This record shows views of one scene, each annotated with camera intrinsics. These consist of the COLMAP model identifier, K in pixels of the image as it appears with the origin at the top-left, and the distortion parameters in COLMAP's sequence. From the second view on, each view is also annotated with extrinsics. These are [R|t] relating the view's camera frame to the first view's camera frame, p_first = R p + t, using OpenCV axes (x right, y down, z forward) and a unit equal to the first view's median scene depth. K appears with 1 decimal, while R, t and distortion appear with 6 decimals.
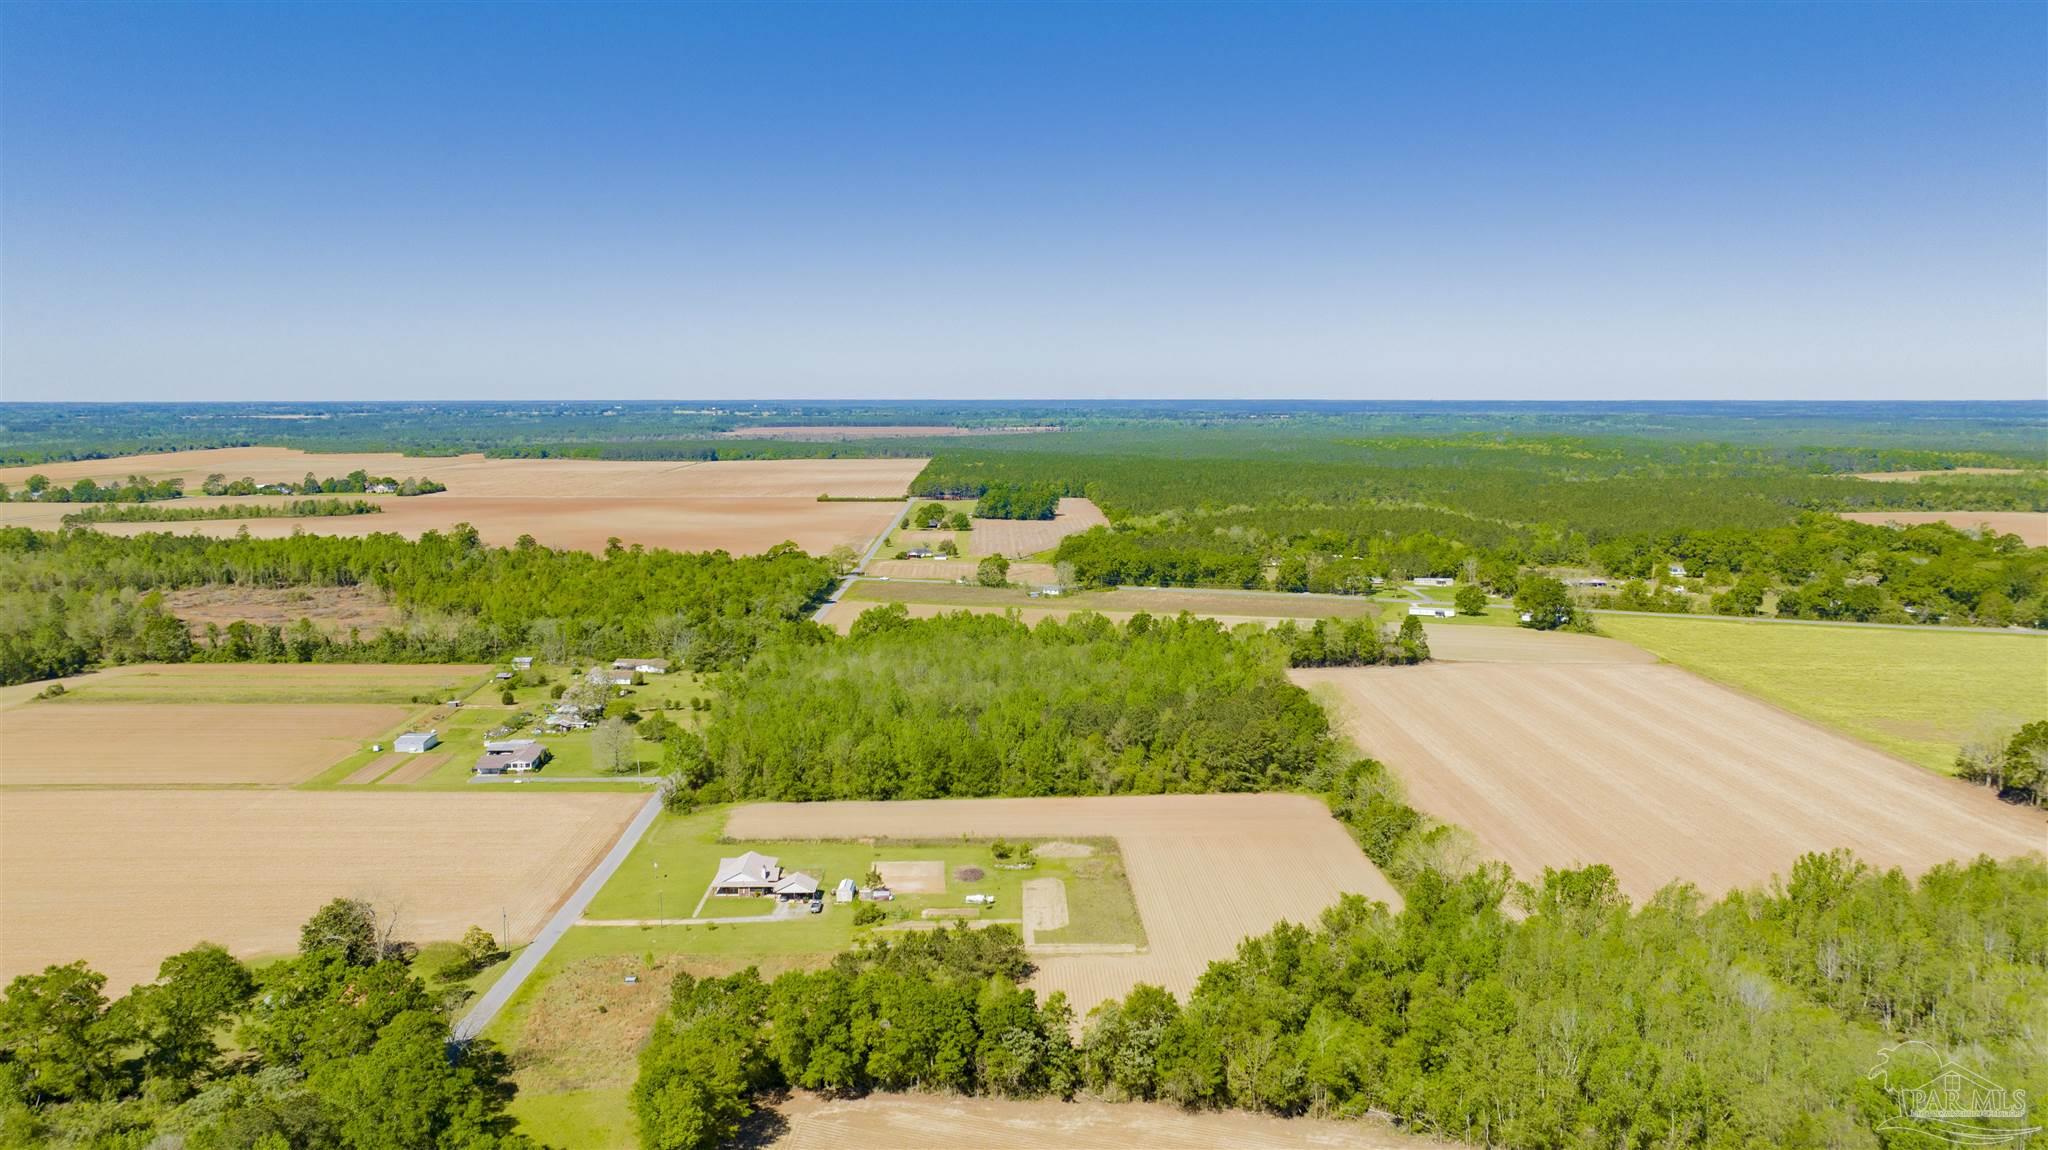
lens RADIAL K [[1433.7, 0, 1024.0], [0, 1433.7, 575.0], [0, 0, 1]] dist [-0.029253, 0.049541]
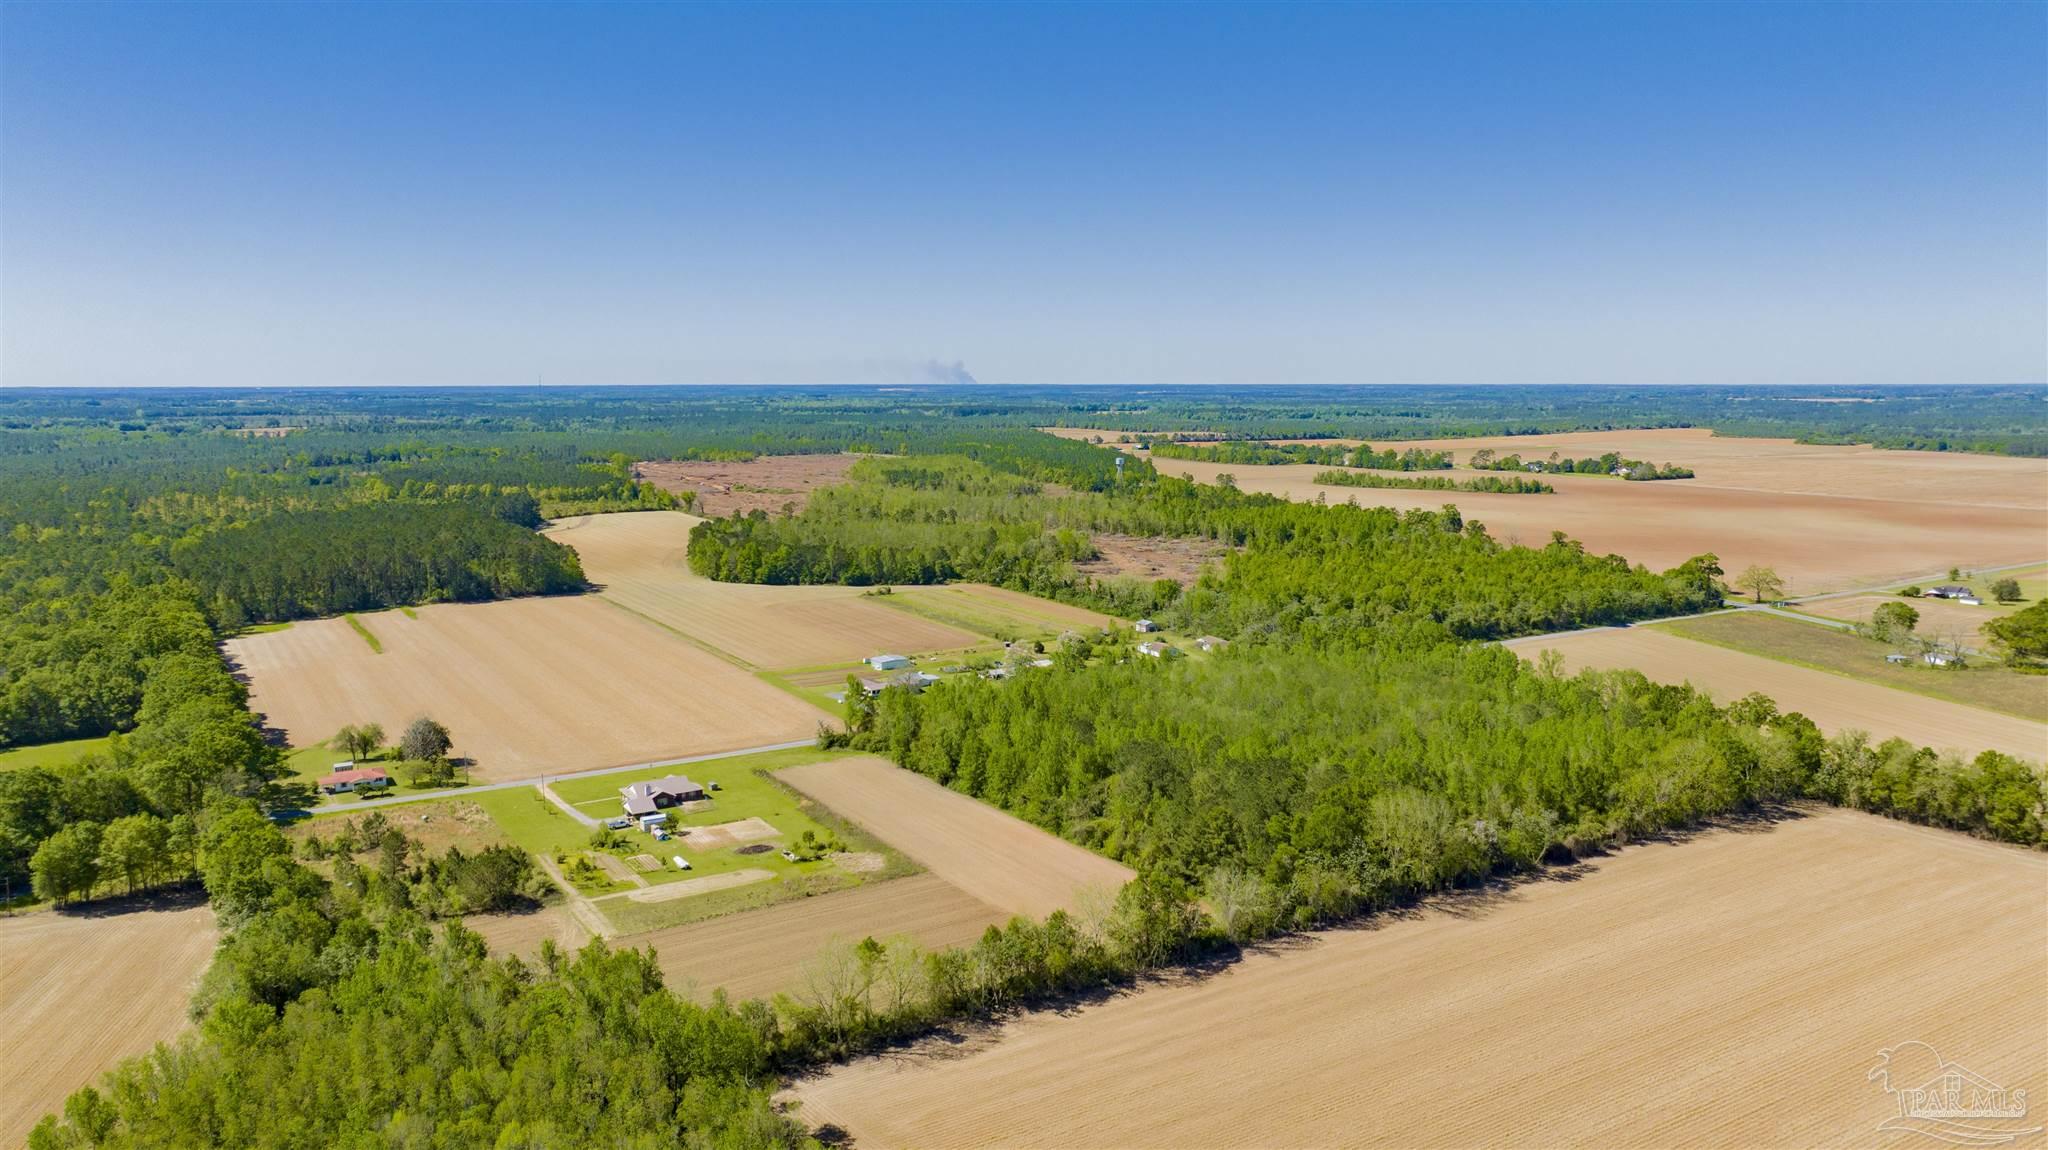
lens RADIAL K [[1433.7, 0, 1024.0], [0, 1433.7, 575.0], [0, 0, 1]] dist [-0.029253, 0.049541]
pose [[0.516296, 0.116126, -0.848501, 0.311653], [-0.106054, 0.991807, 0.071207, -0.026328], [0.849818, 0.053223, 0.524381, 0.214276]]
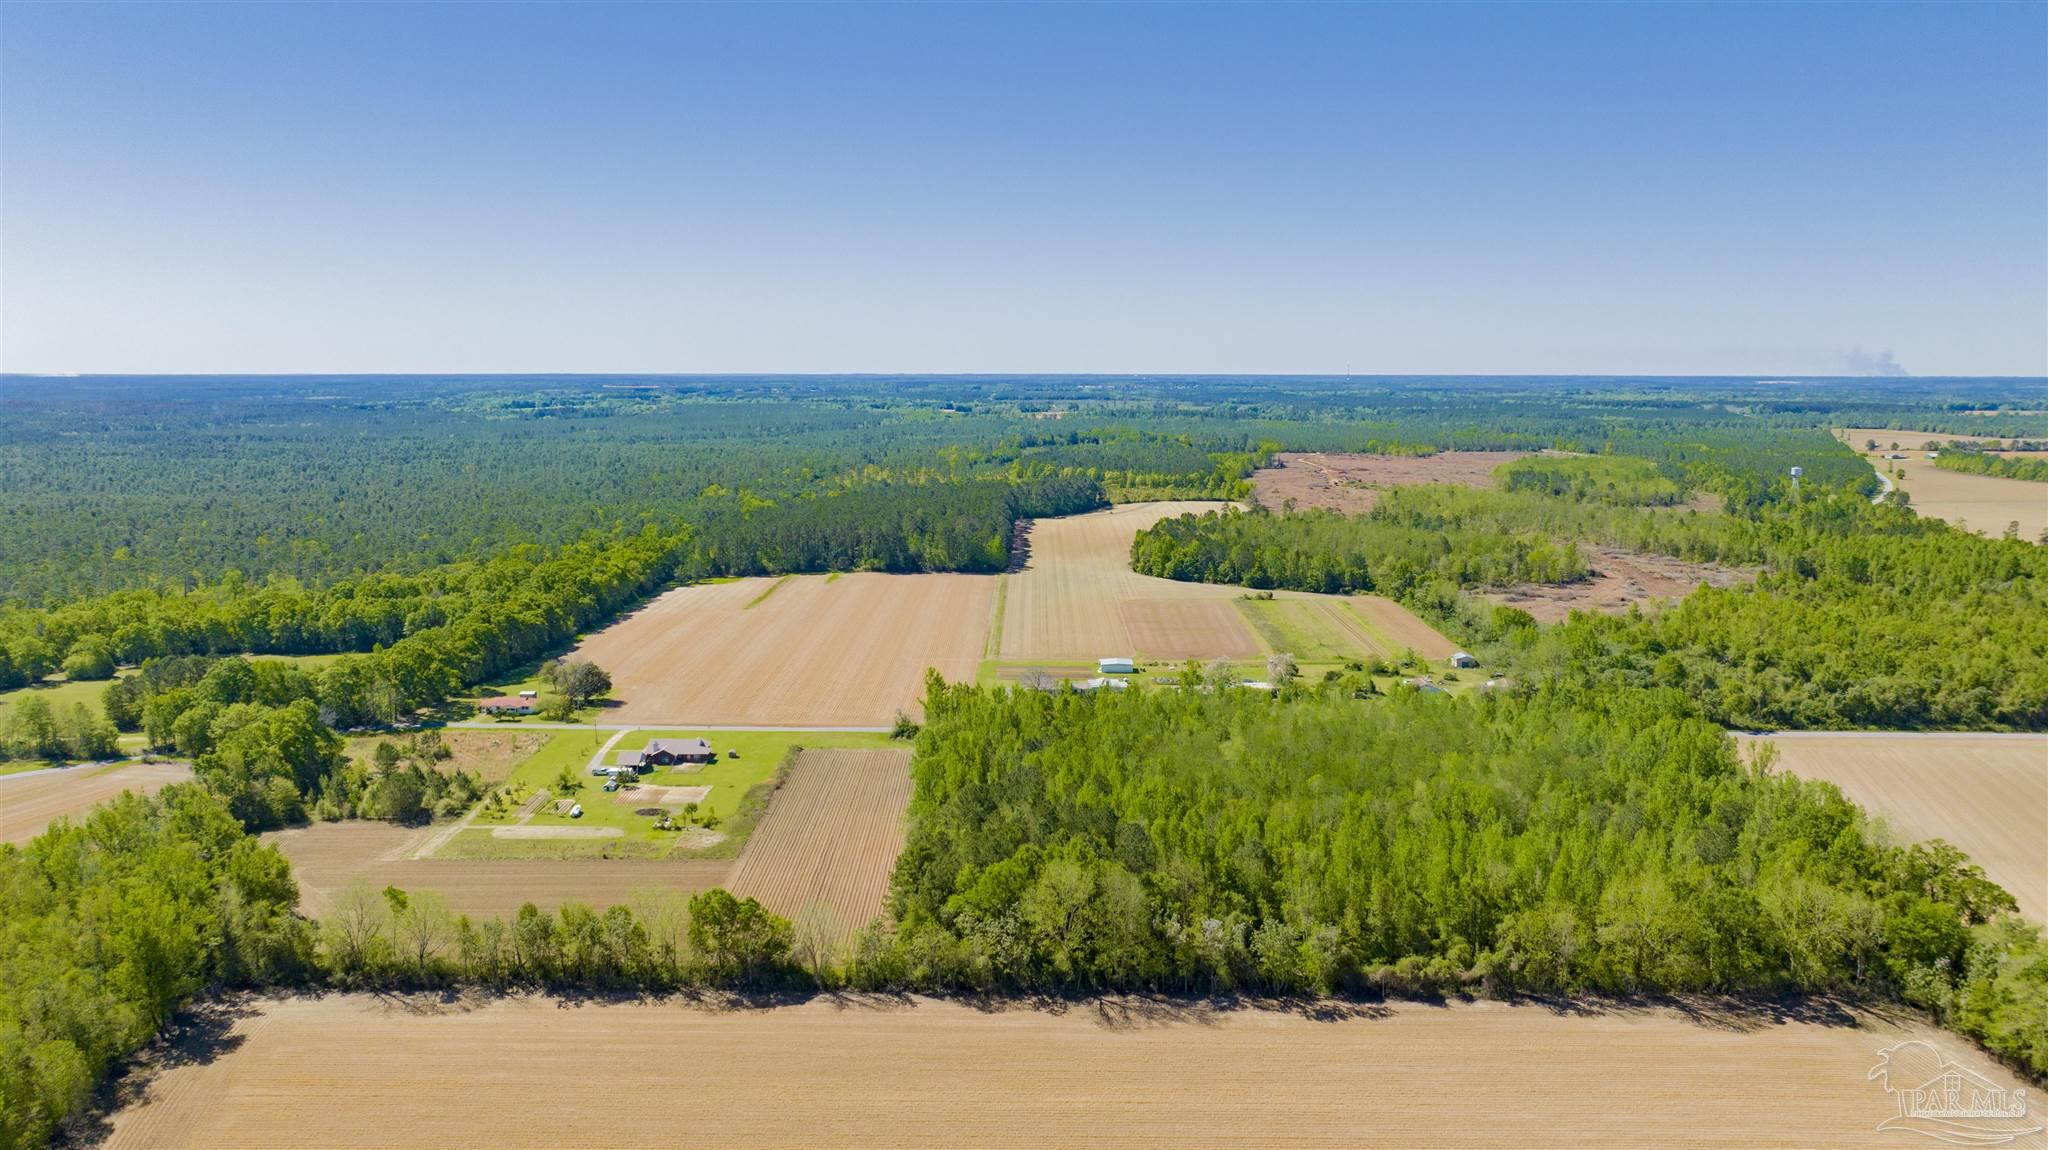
lens RADIAL K [[1464.4, 0, 1024.0], [0, 1464.4, 575.0], [0, 0, 1]] dist [-0.011045, 0.000108]
pose [[-0.024915, 0.140426, -0.989778, 0.355257], [-0.126930, 0.981627, 0.142465, -0.055273], [0.991599, 0.129182, -0.006633, 0.436226]]
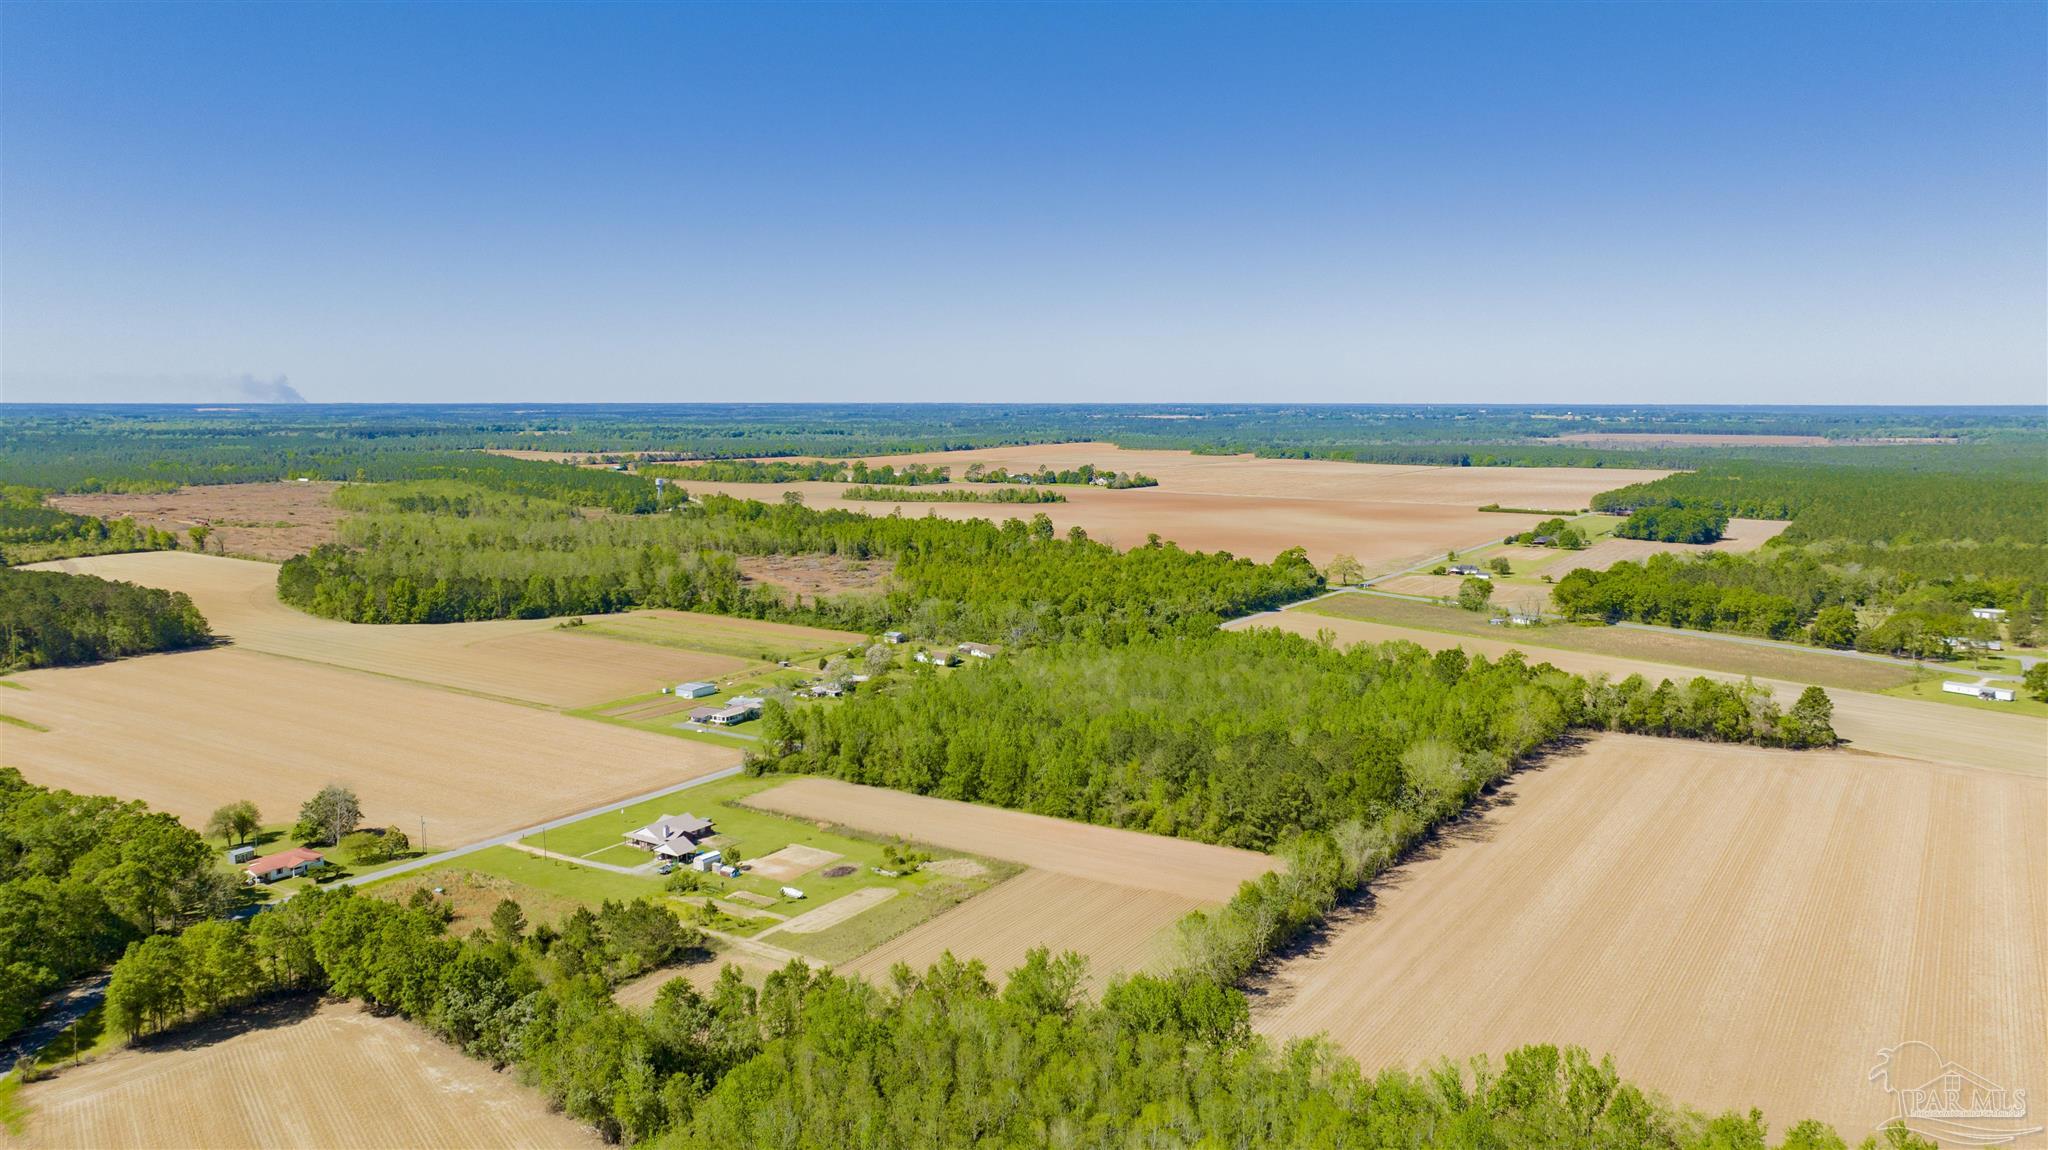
lens RADIAL K [[1433.7, 0, 1024.0], [0, 1433.7, 575.0], [0, 0, 1]] dist [-0.029253, 0.049541]
pose [[0.825343, 0.071029, -0.560146, 0.214726], [-0.072345, 0.997182, 0.019850, -0.009860], [0.559977, 0.024140, 0.828156, 0.079989]]
